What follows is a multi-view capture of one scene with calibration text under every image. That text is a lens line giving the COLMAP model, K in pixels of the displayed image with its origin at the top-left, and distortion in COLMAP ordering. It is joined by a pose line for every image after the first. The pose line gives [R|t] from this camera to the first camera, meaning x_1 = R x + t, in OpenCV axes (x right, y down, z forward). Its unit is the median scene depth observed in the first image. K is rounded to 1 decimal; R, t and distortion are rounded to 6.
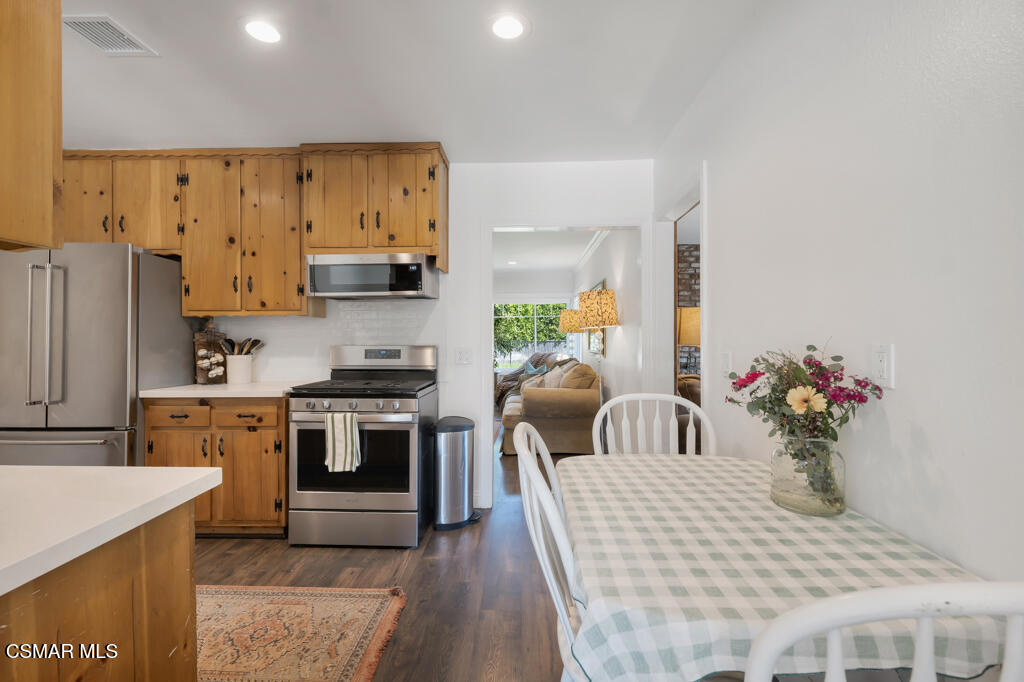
lens RADIAL K [[465.1, 0, 497.9], [0, 465.1, 338.2], [0, 0, 1]] dist [0.000023, -0.000912]
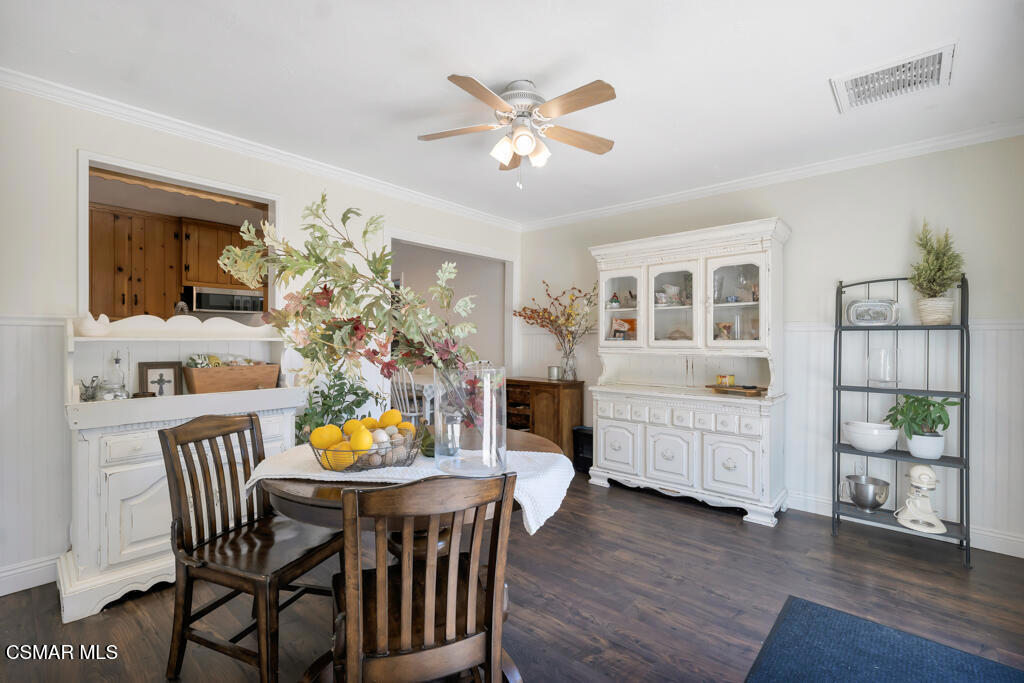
lens RADIAL K [[465.1, 0, 513.7], [0, 465.1, 339.3], [0, 0, 1]] dist [0.000023, -0.000912]
pose [[0.621739, 0.000983, 0.783224, -0.969901], [-0.005975, 0.999976, 0.003488, -0.000312], [-0.783202, -0.006849, 0.621730, -0.918398]]
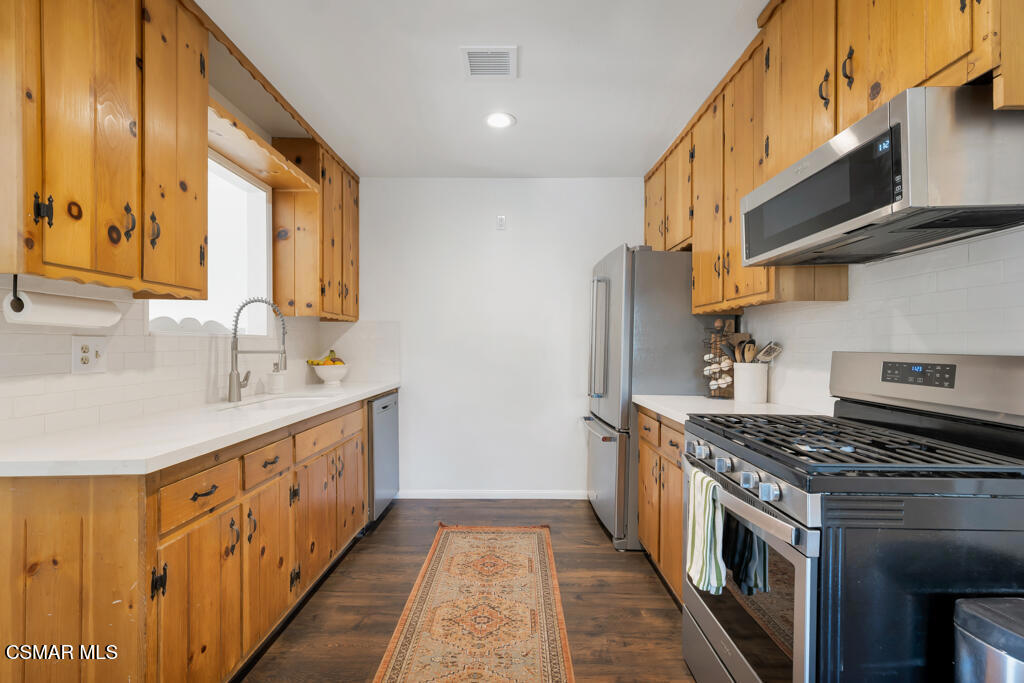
lens RADIAL K [[465.1, 0, 513.9], [0, 465.1, 348.4], [0, 0, 1]] dist [0.000023, -0.000912]
pose [[0.042633, 0.010004, -0.999041, 0.165669], [0.004343, 0.999939, 0.010198, 0.005389], [0.999081, -0.004774, 0.042587, 0.641400]]
